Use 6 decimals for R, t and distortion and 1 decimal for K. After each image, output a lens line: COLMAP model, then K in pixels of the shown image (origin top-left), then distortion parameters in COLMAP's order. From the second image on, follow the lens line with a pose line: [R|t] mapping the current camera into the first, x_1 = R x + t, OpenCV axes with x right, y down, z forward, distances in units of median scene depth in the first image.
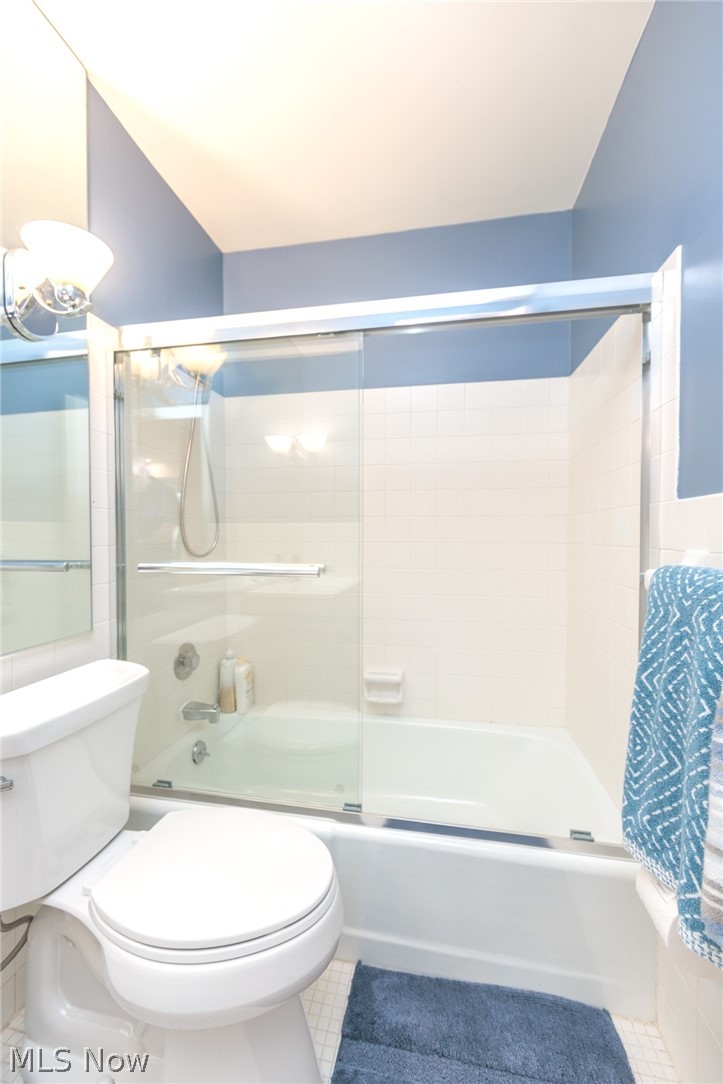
lens RADIAL K [[423.7, 0, 361.5], [0, 423.7, 542.0], [0, 0, 1]] dist [-0.002469, -0.000200]
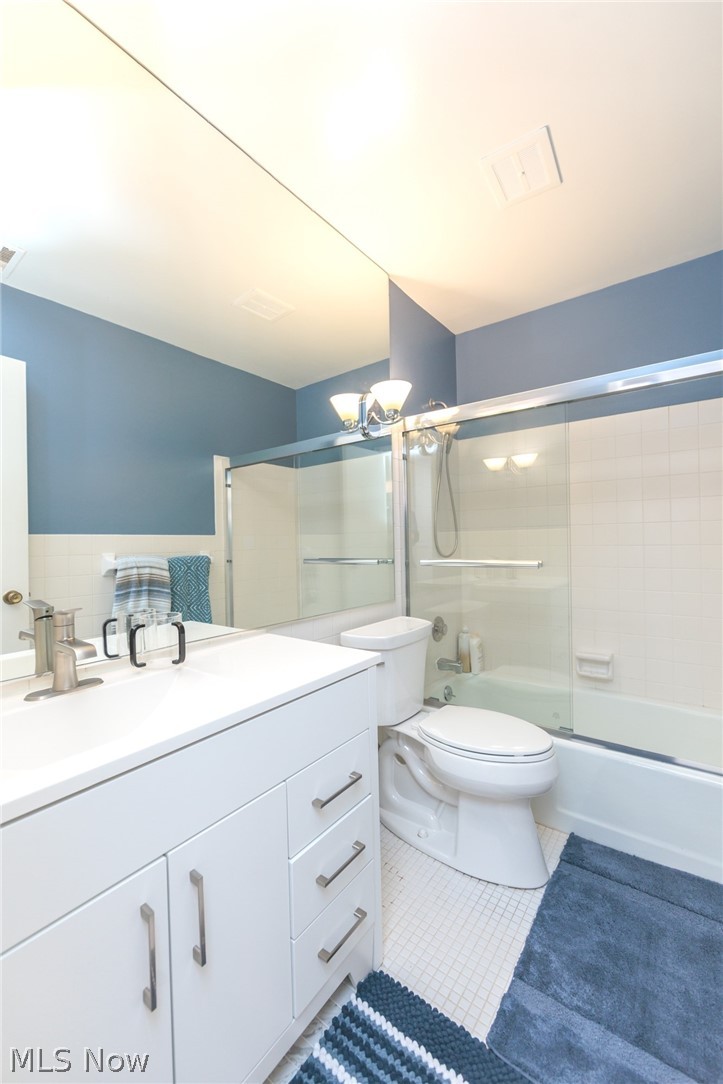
lens RADIAL K [[423.7, 0, 361.5], [0, 423.7, 542.0], [0, 0, 1]] dist [-0.002469, -0.000200]
pose [[0.889053, -0.018054, -0.457447, 0.021166], [0.013623, 0.999823, -0.012983, -0.001609], [0.457601, 0.005311, 0.889142, -0.413023]]
